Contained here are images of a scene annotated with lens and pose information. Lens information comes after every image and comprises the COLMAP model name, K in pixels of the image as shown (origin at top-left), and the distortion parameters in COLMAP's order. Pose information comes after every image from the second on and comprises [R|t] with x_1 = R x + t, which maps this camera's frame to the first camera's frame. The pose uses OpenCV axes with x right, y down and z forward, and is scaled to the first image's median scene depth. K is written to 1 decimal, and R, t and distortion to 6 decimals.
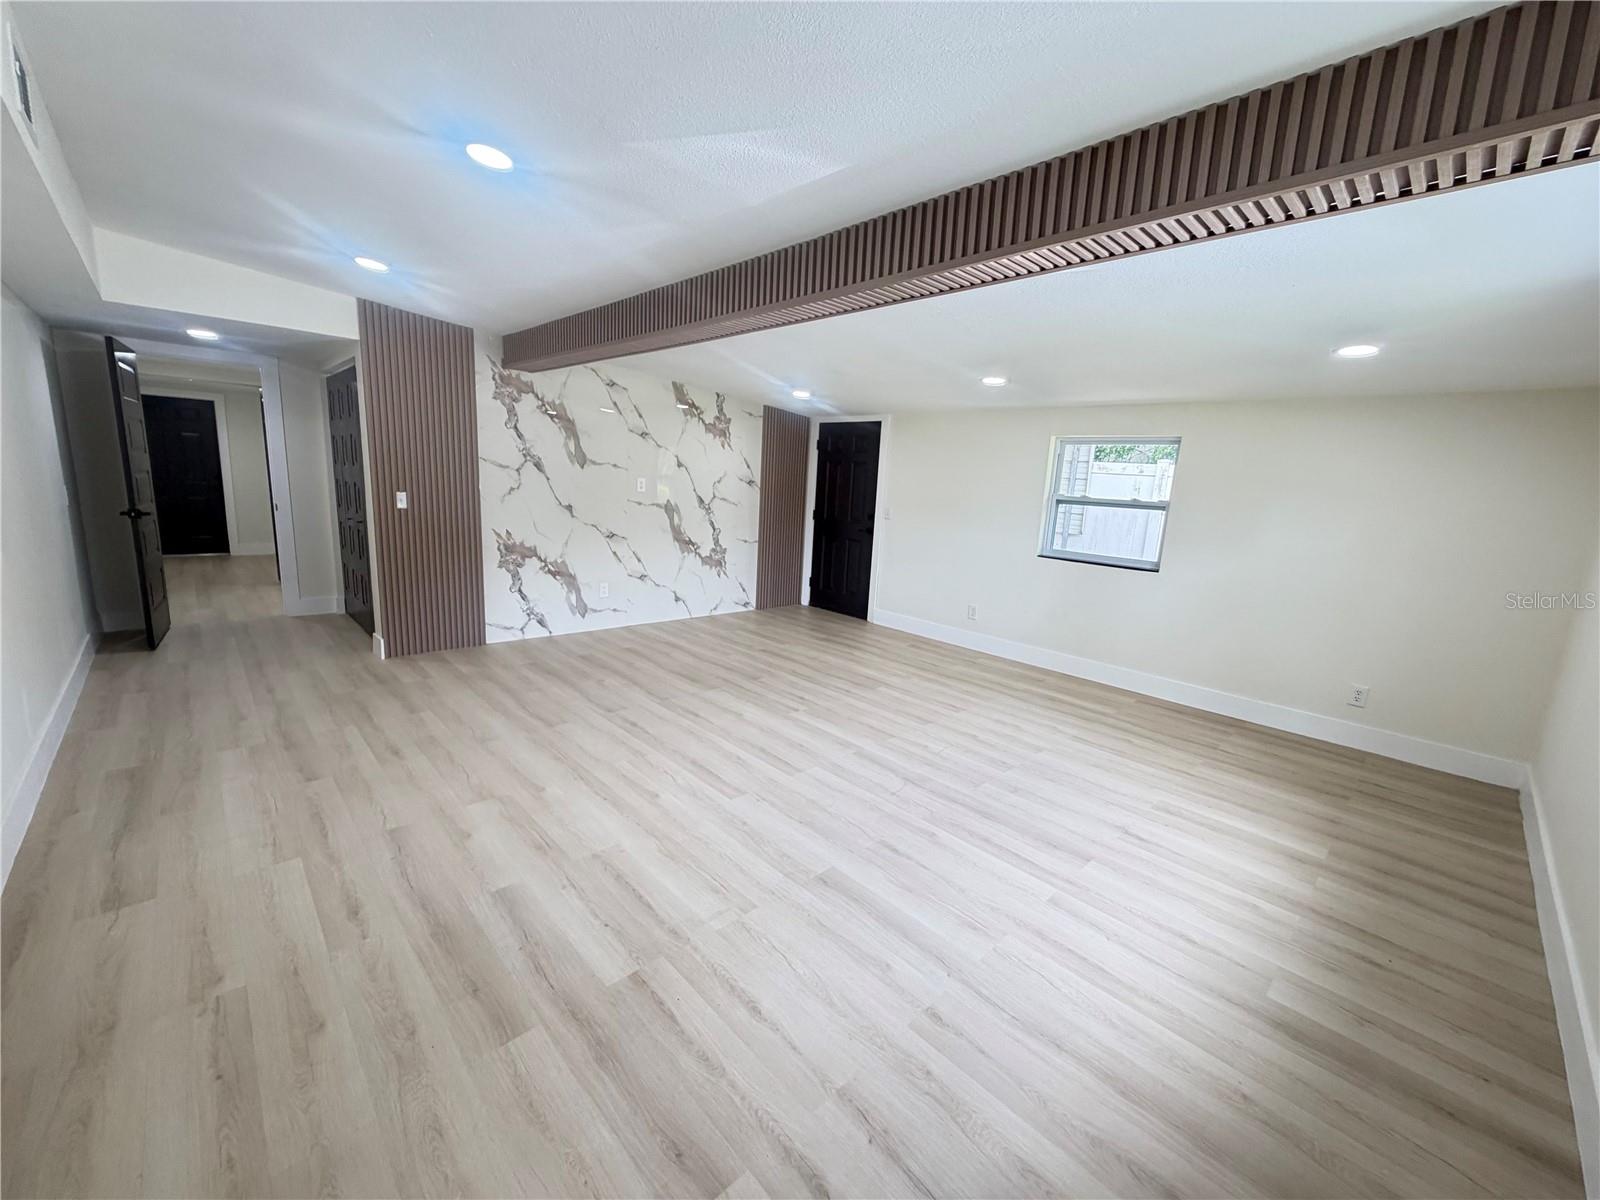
lens RADIAL K [[634.4, 0, 791.9], [0, 634.4, 593.7], [0, 0, 1]] dist [0.001918, -0.000027]
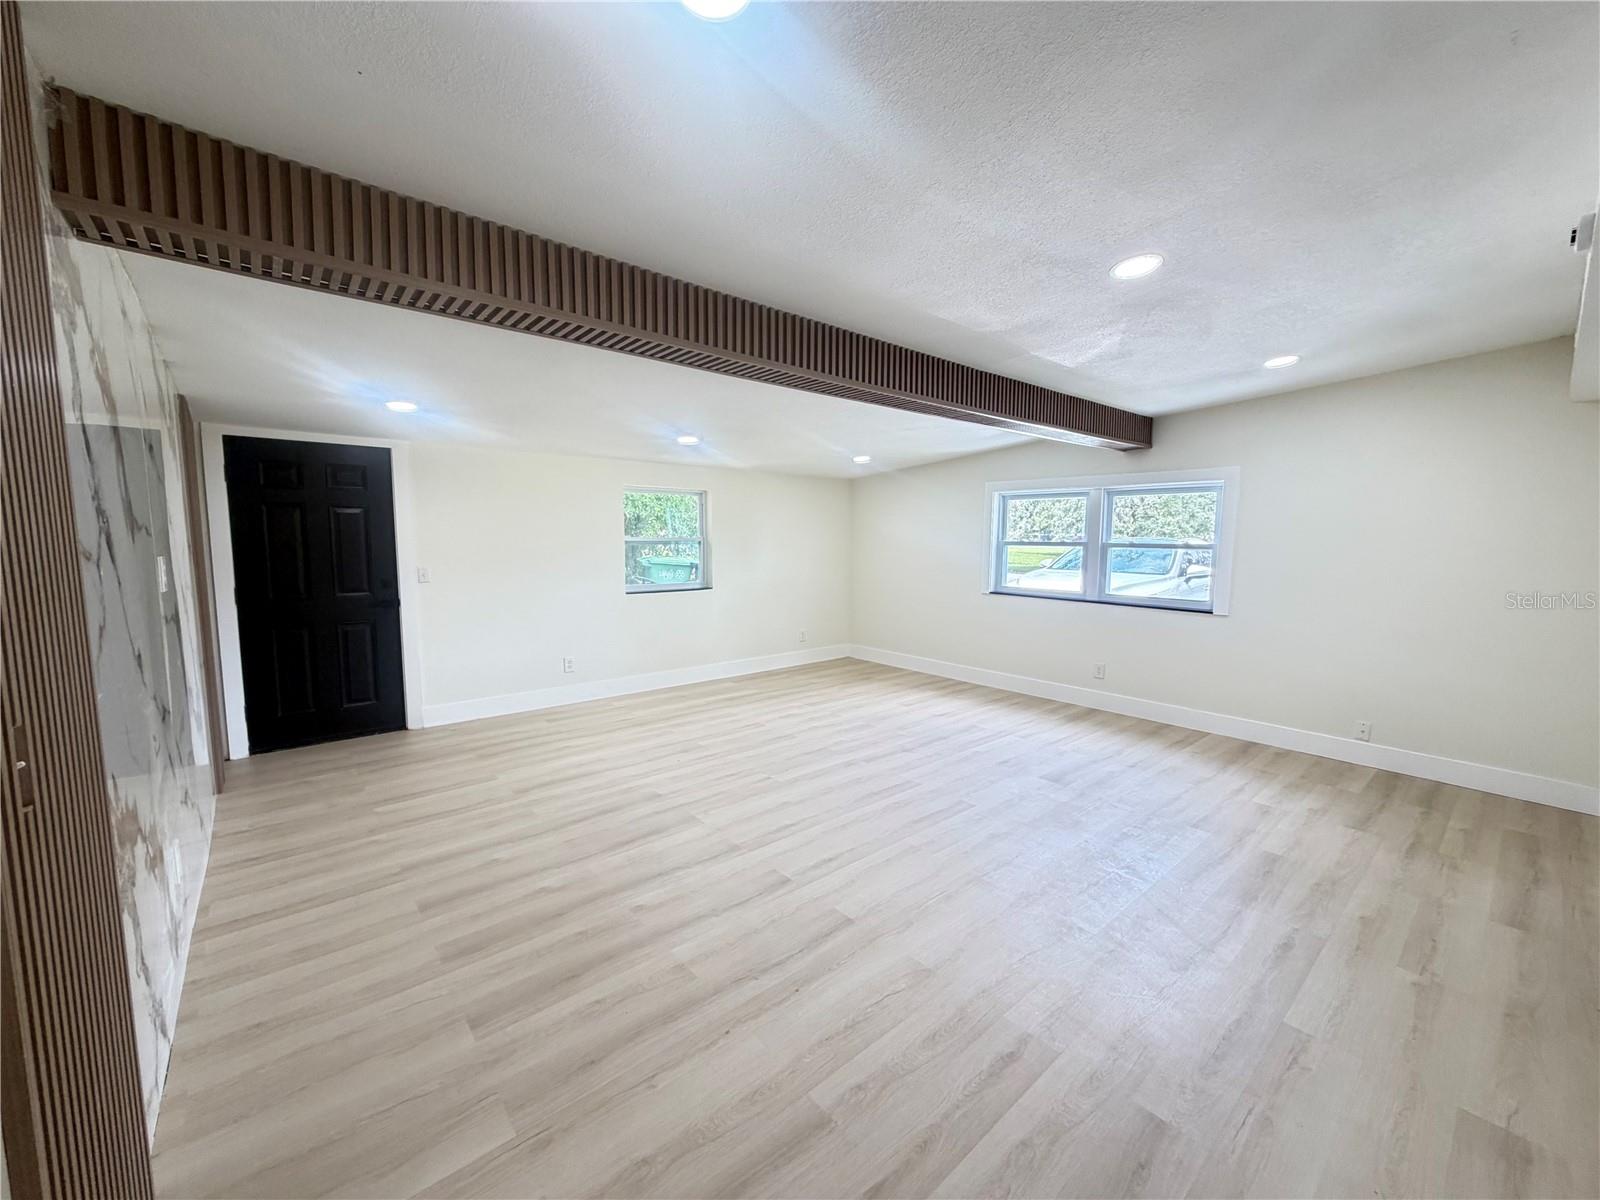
lens RADIAL K [[634.4, 0, 791.9], [0, 634.4, 593.7], [0, 0, 1]] dist [0.001918, -0.000027]
pose [[0.057498, -0.148850, 0.987187, -0.929378], [0.176056, 0.974837, 0.136734, -0.219441], [-0.982700, 0.165938, 0.082257, 0.880558]]
